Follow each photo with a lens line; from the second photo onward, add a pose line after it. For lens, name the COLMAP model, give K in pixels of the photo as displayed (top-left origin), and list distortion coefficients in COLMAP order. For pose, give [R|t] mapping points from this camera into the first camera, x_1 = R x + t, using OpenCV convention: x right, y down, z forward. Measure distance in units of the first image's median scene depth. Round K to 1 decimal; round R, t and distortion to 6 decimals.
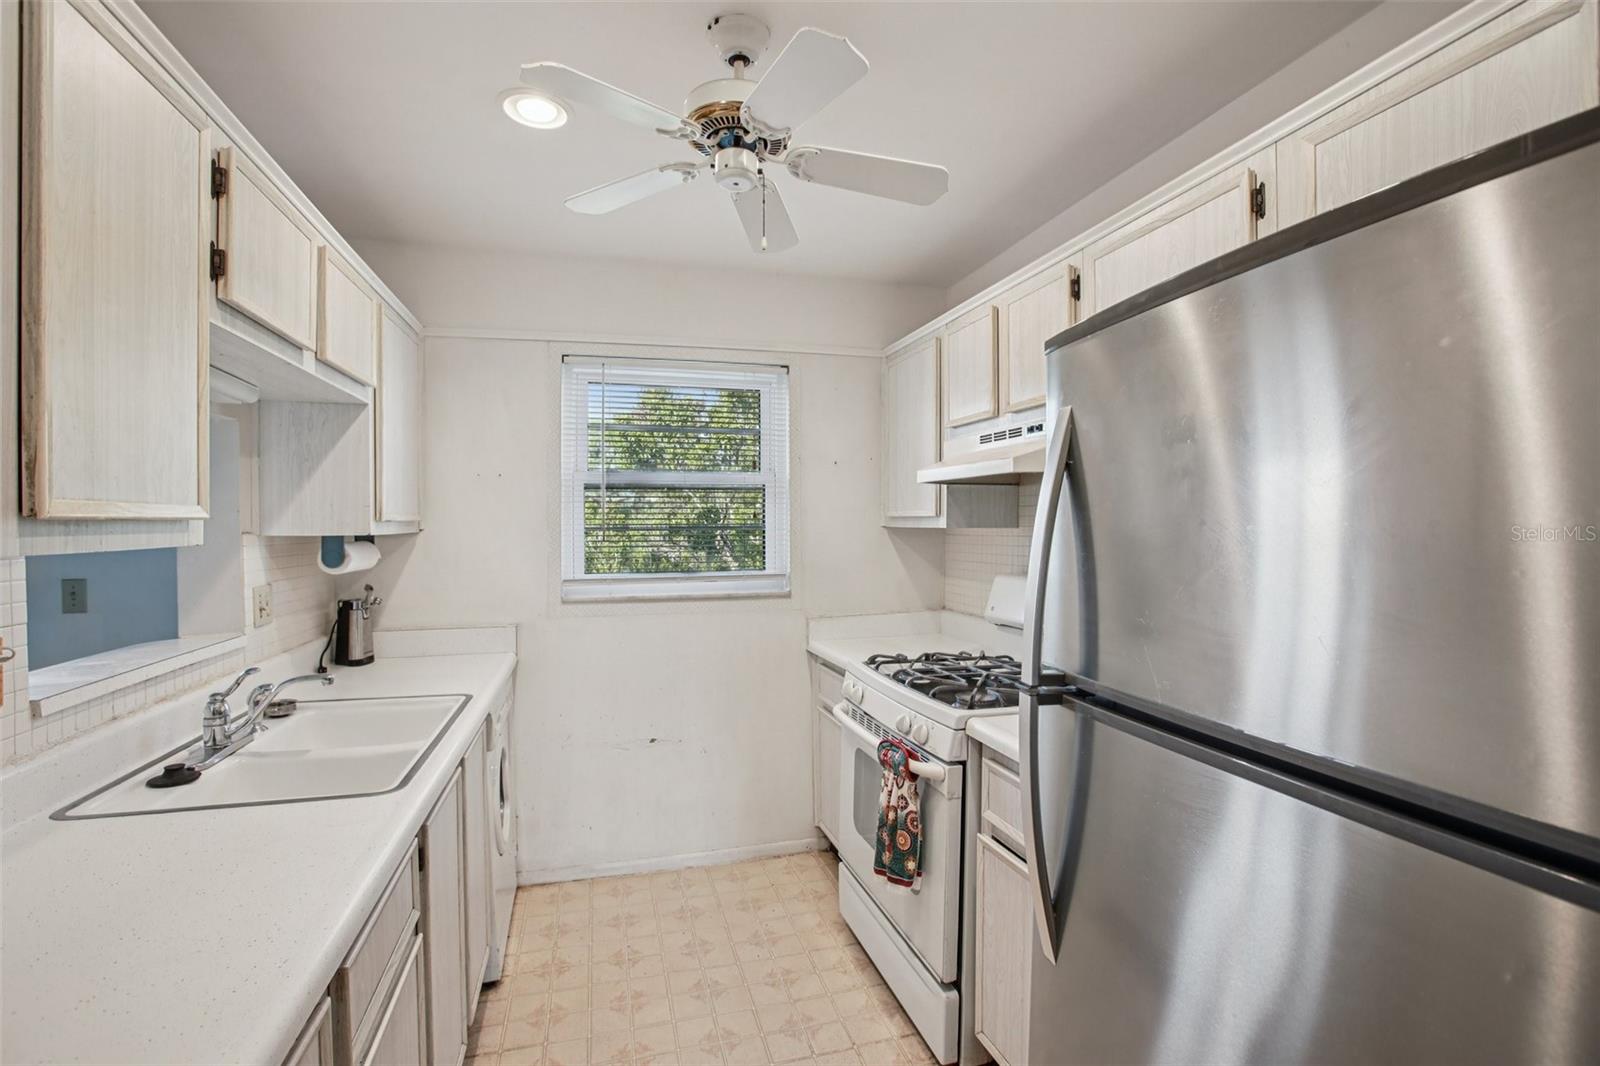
lens RADIAL K [[747.0, 0, 795.1], [0, 747.0, 527.2], [0, 0, 1]] dist [-0.002468, 0.010251]
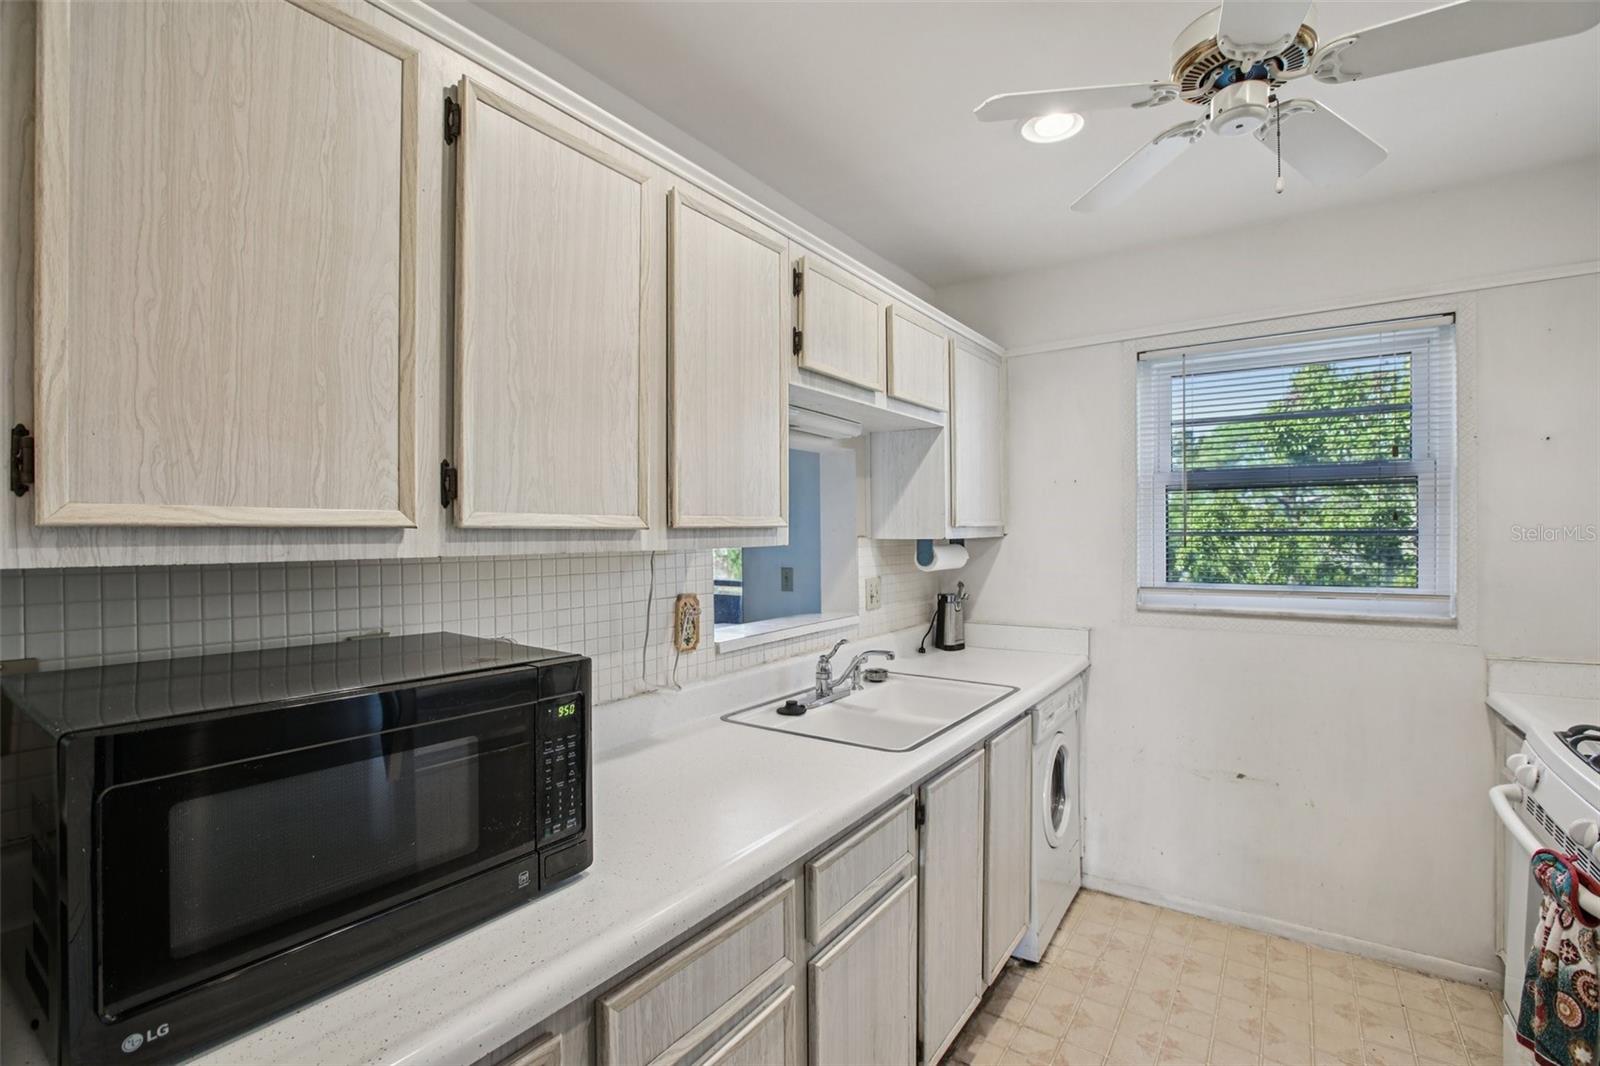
lens RADIAL K [[747.0, 0, 801.7], [0, 747.0, 532.0], [0, 0, 1]] dist [-0.002468, 0.010251]
pose [[0.675012, -0.000477, -0.737807, 0.148308], [0.000785, 1.000000, 0.000071, -0.000653], [0.737807, -0.000627, 0.675012, 0.044683]]
